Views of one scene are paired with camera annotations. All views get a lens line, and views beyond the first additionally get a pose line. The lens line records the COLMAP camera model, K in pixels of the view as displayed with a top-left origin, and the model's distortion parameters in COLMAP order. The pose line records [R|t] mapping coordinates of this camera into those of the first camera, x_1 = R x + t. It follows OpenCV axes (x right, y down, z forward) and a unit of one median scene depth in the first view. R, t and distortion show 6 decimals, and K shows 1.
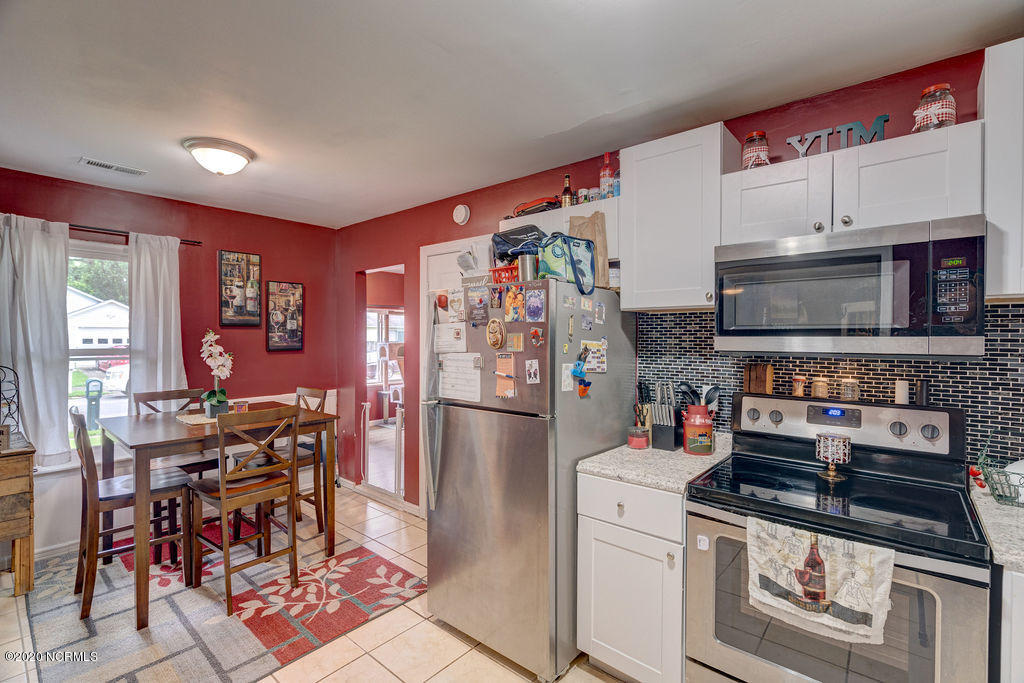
lens RADIAL K [[470.3, 0, 511.8], [0, 470.3, 342.2], [0, 0, 1]] dist [-0.004460, 0.001431]
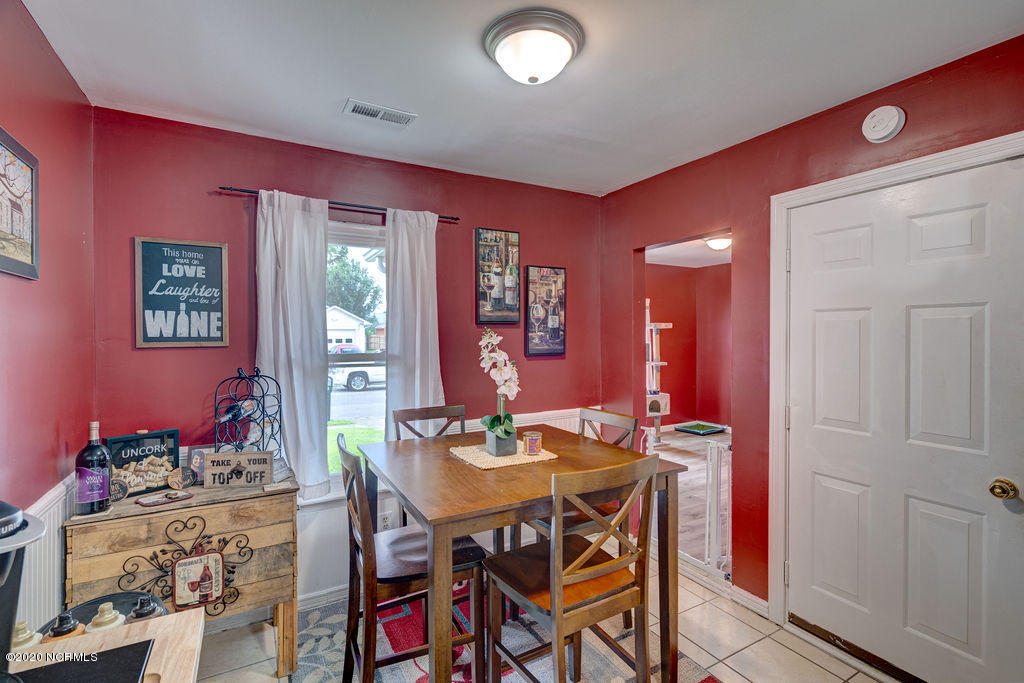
lens RADIAL K [[470.3, 0, 512.4], [0, 470.3, 338.0], [0, 0, 1]] dist [-0.004460, 0.001431]
pose [[0.943197, -0.003303, -0.332219, -0.331715], [0.001658, 0.999985, -0.005234, -0.008026], [0.332231, 0.004386, 0.943188, 0.300527]]
